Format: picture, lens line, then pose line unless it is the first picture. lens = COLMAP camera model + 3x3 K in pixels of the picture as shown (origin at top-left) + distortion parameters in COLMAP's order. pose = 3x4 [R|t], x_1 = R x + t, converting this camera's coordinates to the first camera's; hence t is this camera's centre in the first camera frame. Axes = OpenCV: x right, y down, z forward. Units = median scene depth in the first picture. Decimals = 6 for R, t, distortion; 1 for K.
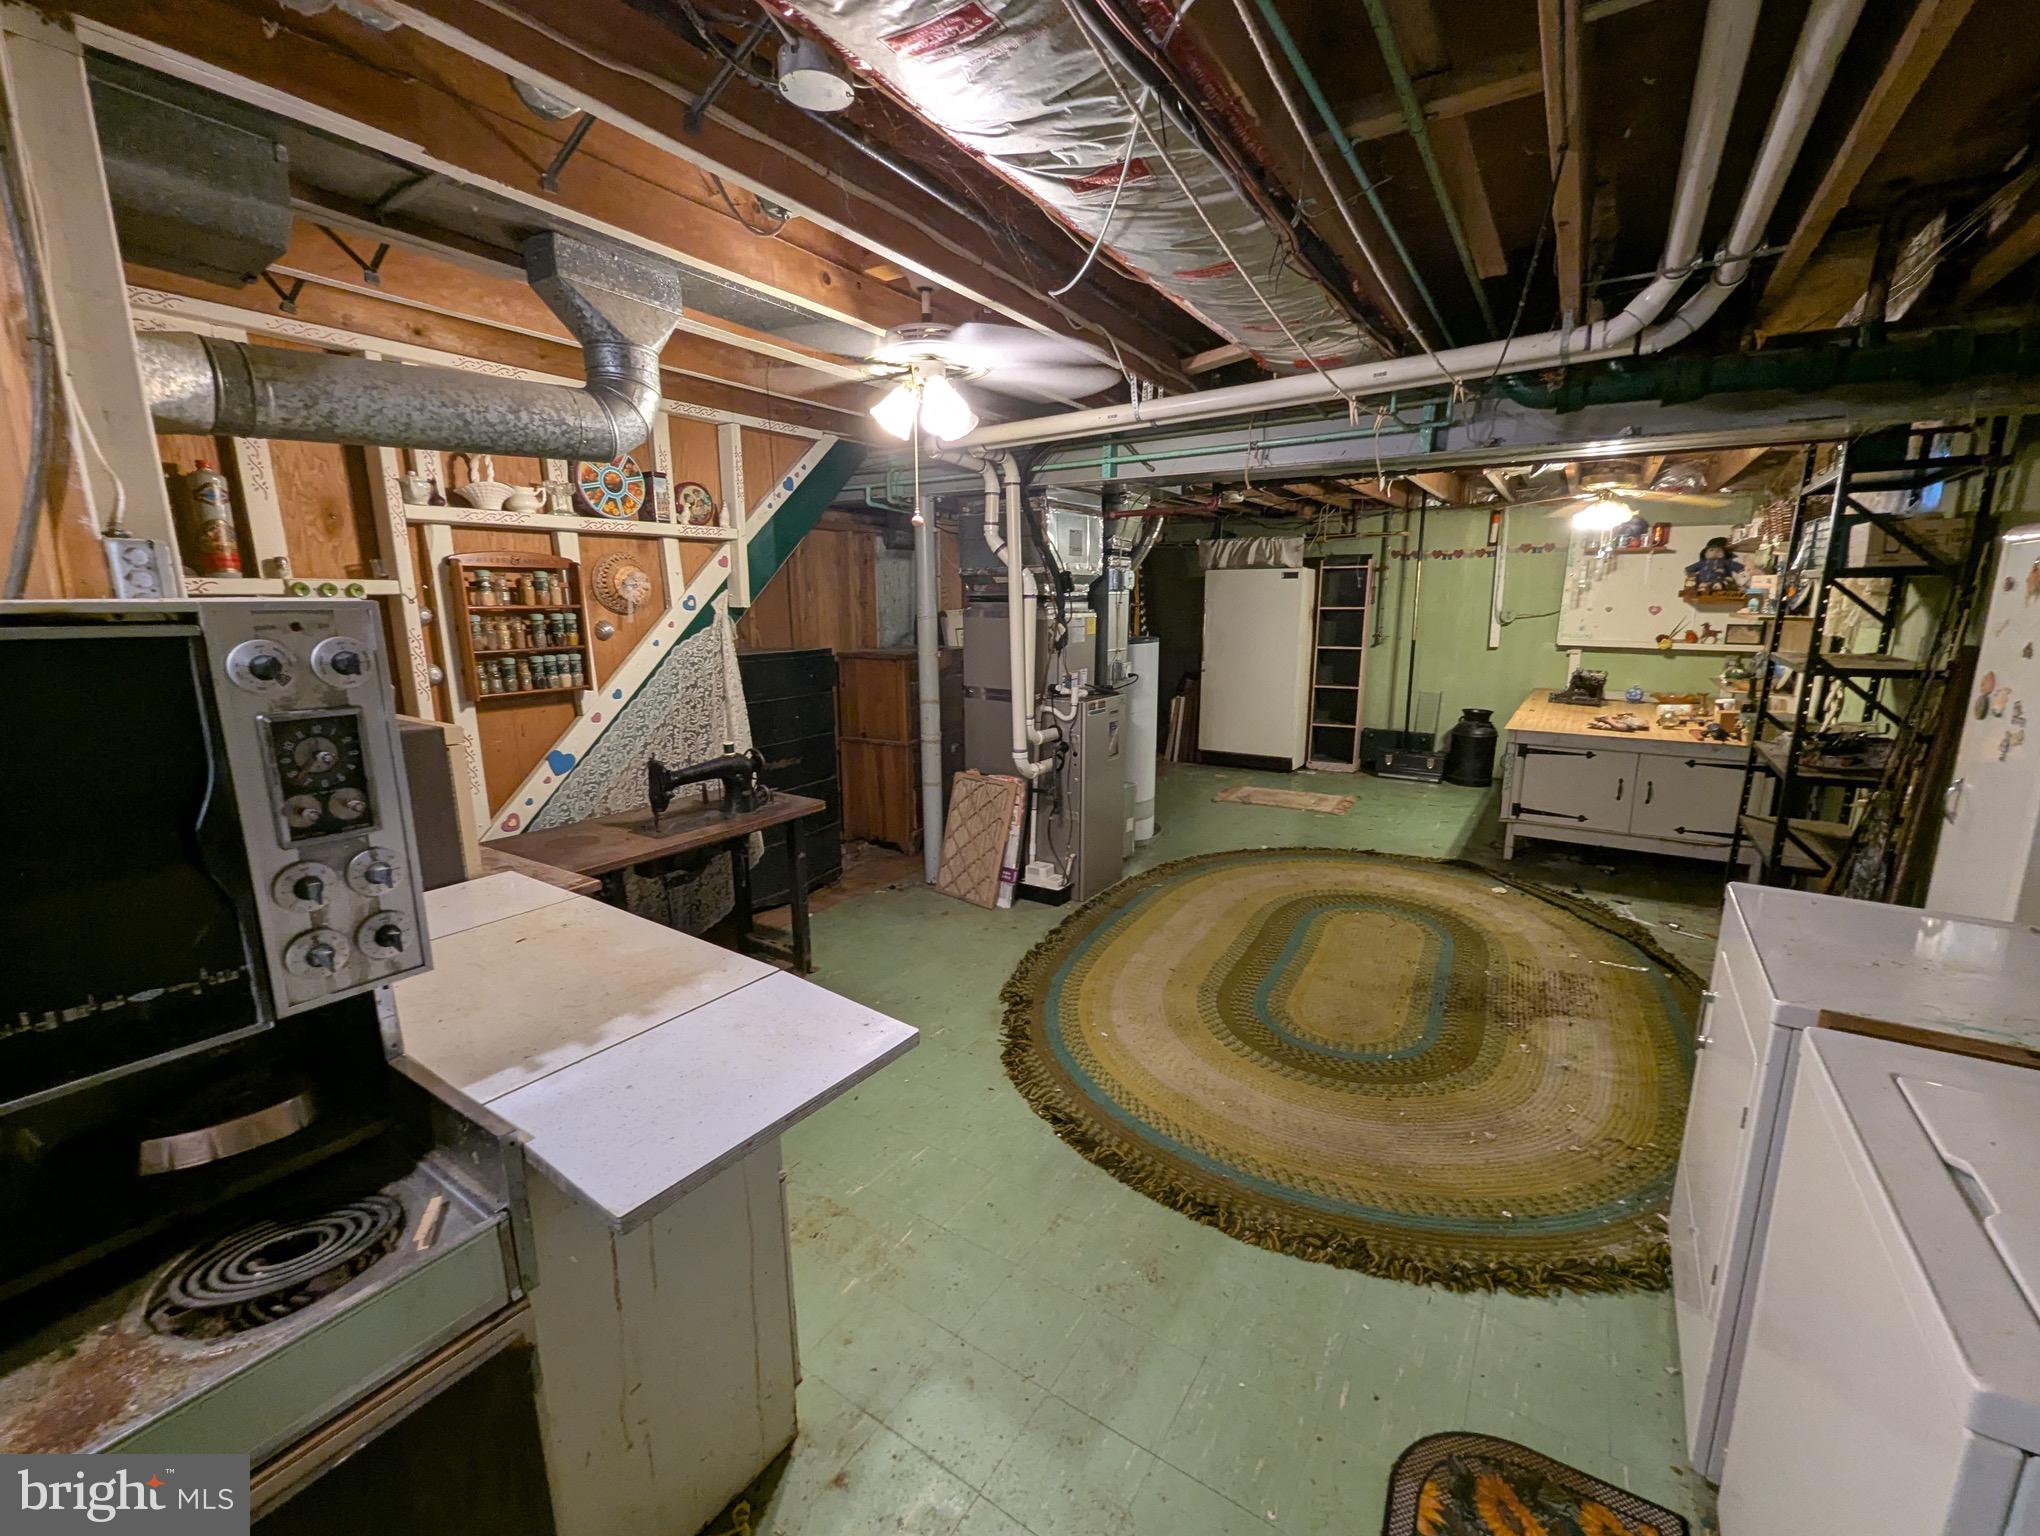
lens RADIAL K [[850.0, 0, 1025.6], [0, 850.0, 769.4], [0, 0, 1]] dist [0.004946, -0.002149]
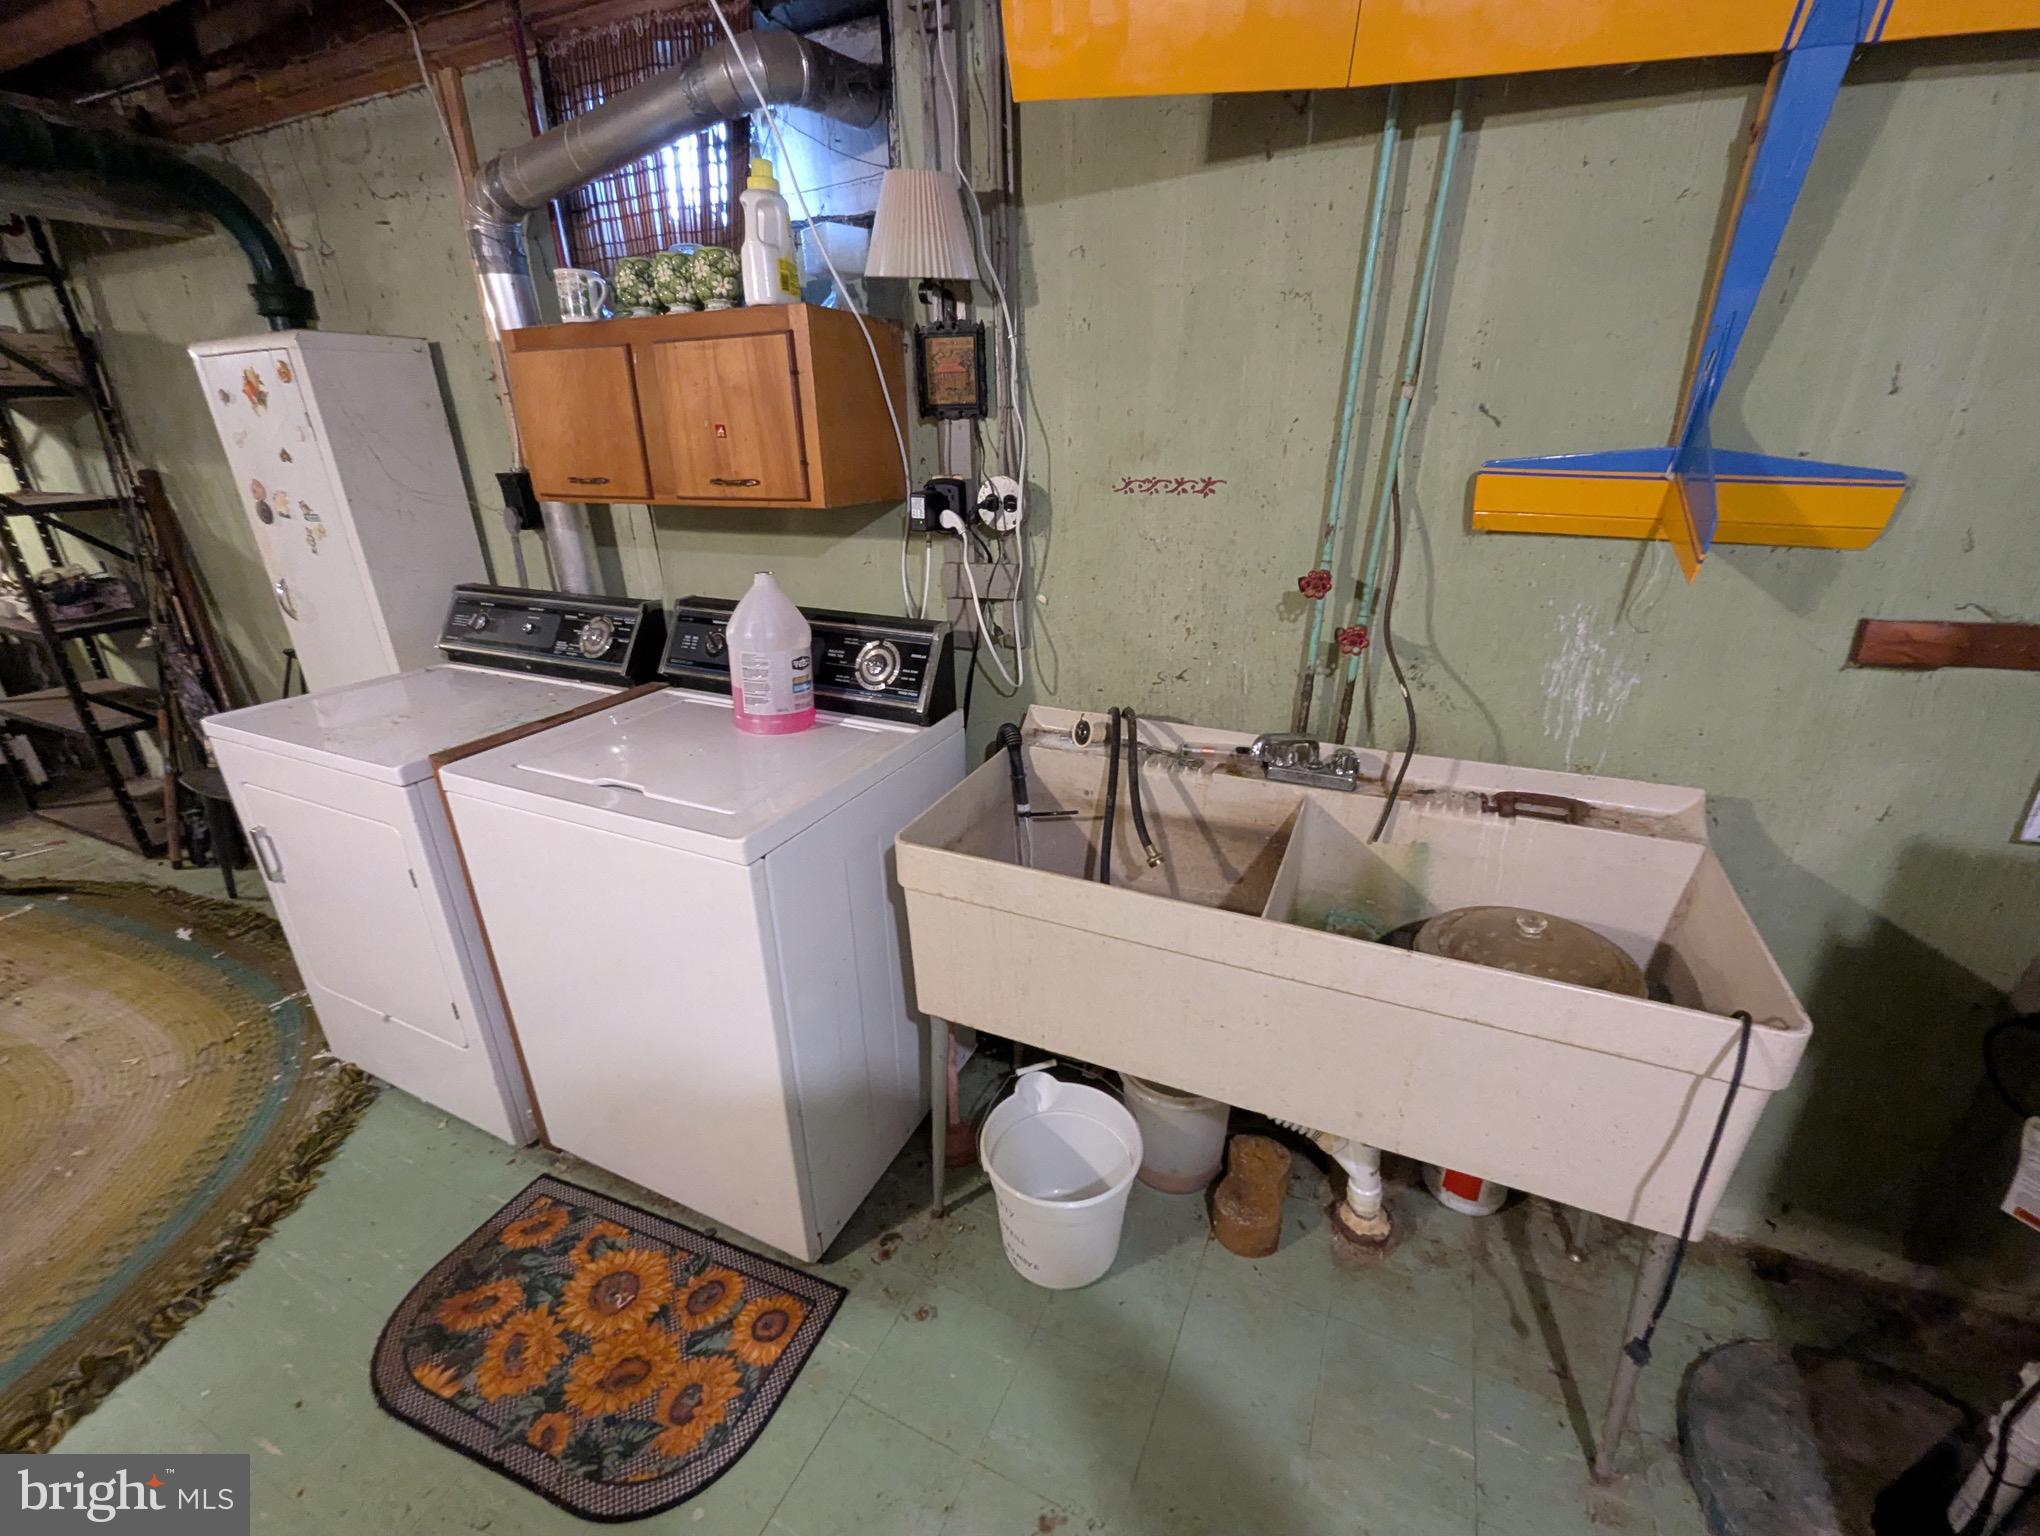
lens RADIAL K [[850.0, 0, 1026.8], [0, 850.0, 773.9], [0, 0, 1]] dist [0.004946, -0.002149]
pose [[-0.146228, -0.368874, 0.917905, -0.127881], [0.211919, 0.894657, 0.393292, 0.004248], [-0.966285, 0.252032, -0.052653, 0.110314]]
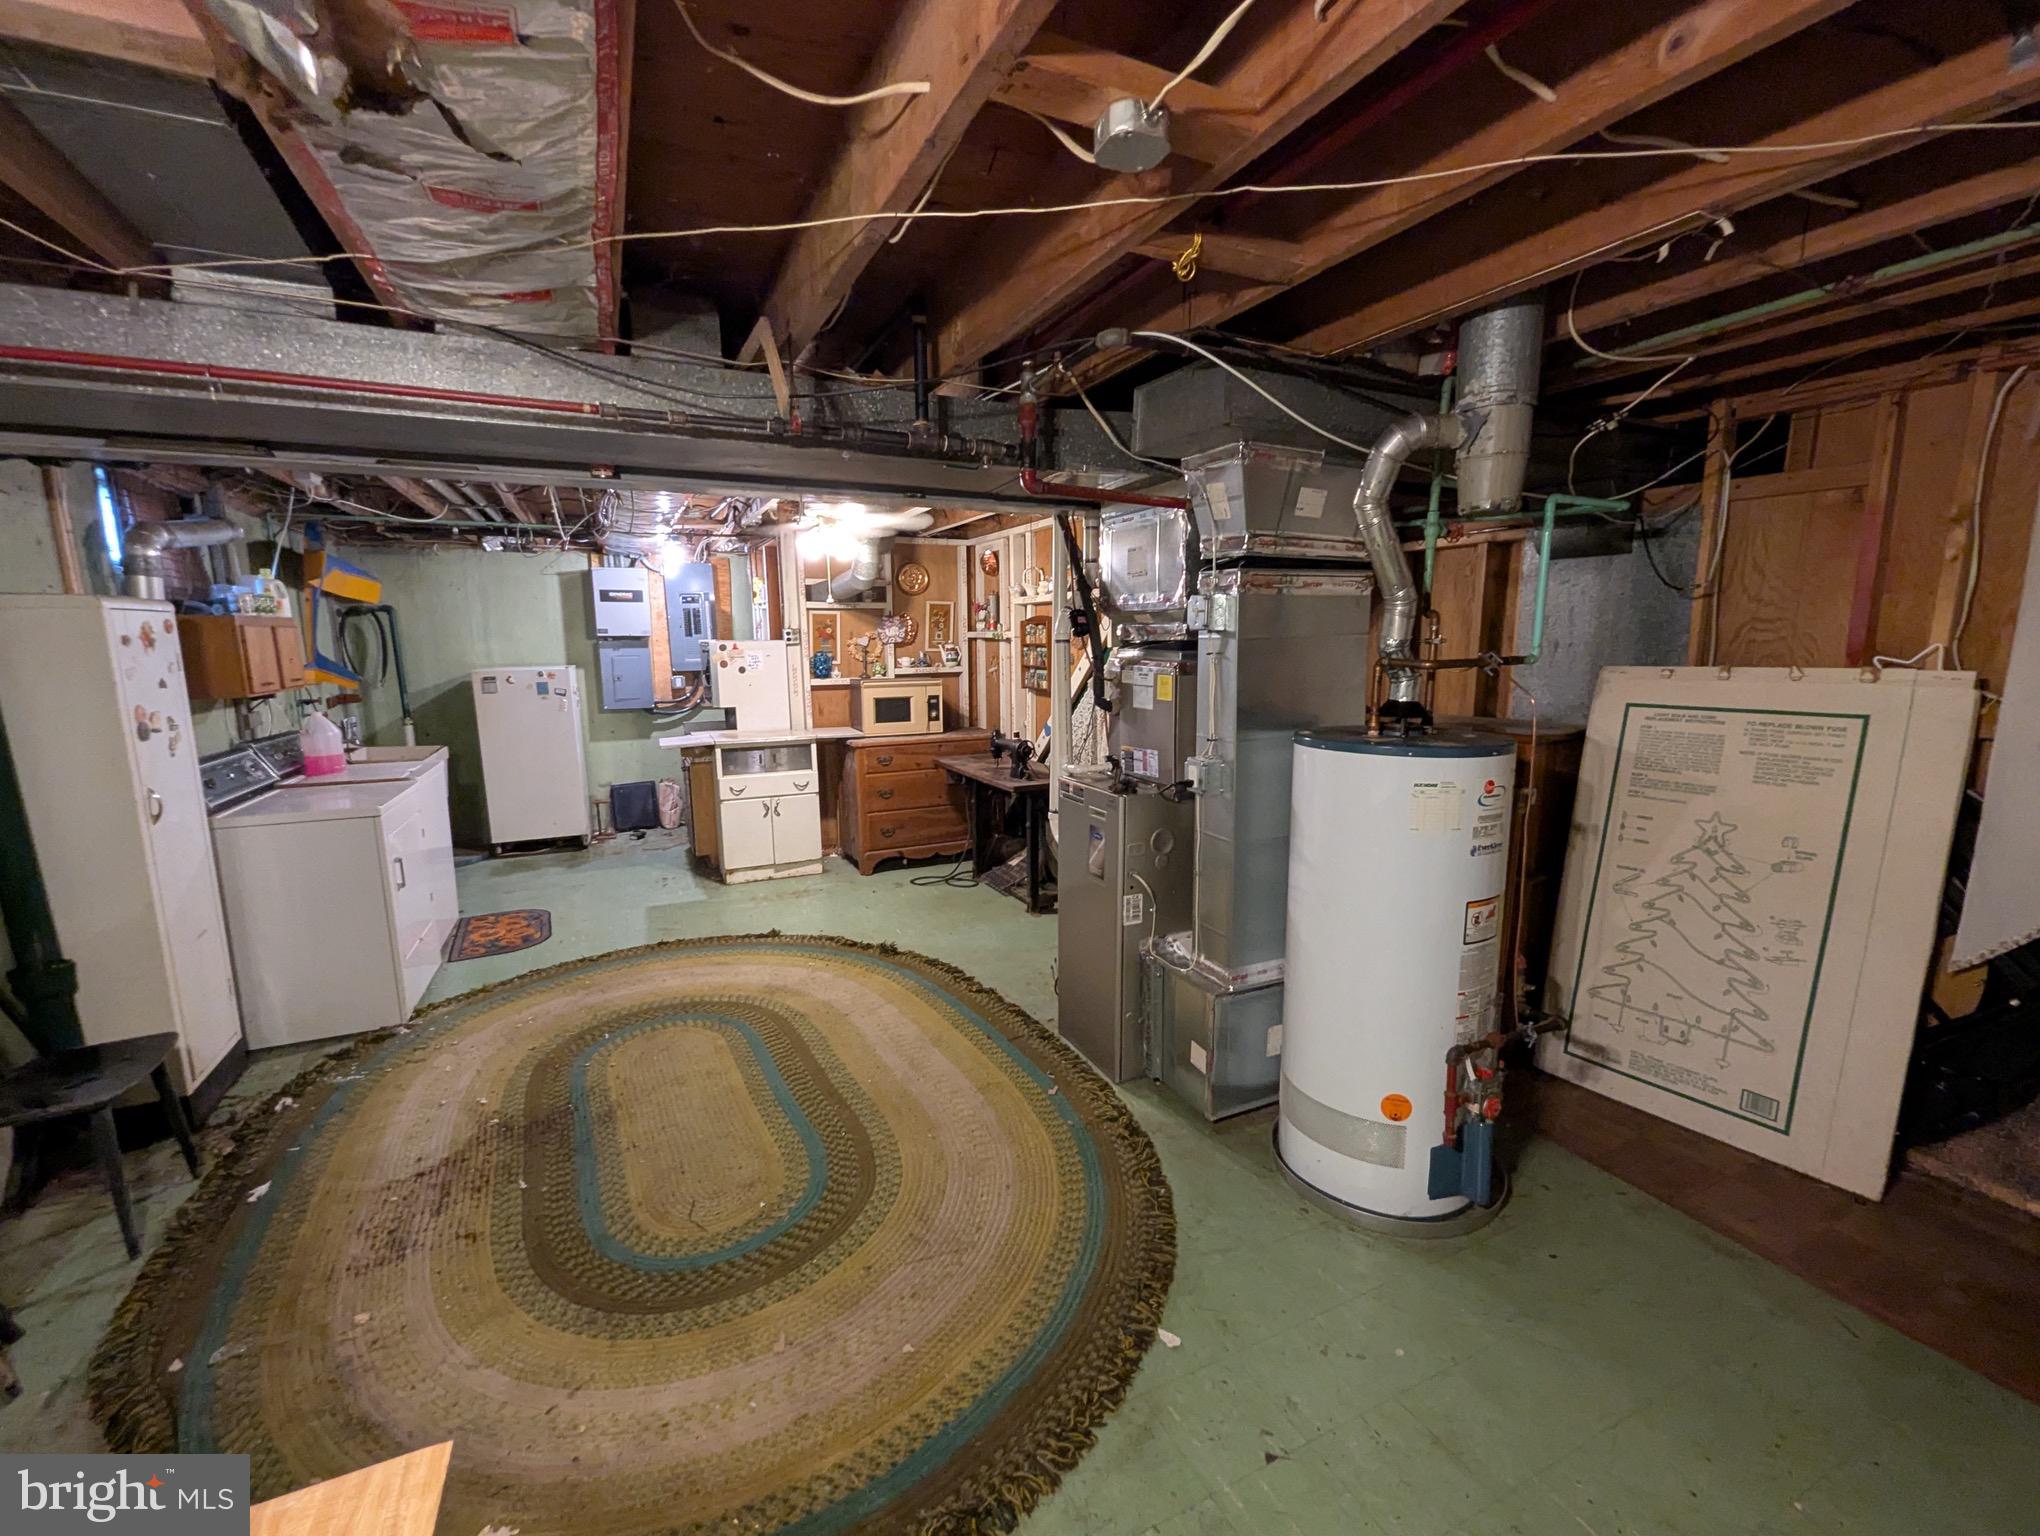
lens RADIAL K [[850.0, 0, 1033.3], [0, 850.0, 773.2], [0, 0, 1]] dist [0.004946, -0.002149]
pose [[-0.511902, 0.142053, -0.847217, 1.017819], [-0.163448, 0.952111, 0.258398, -0.384519], [0.843351, 0.270751, -0.464170, 1.850107]]
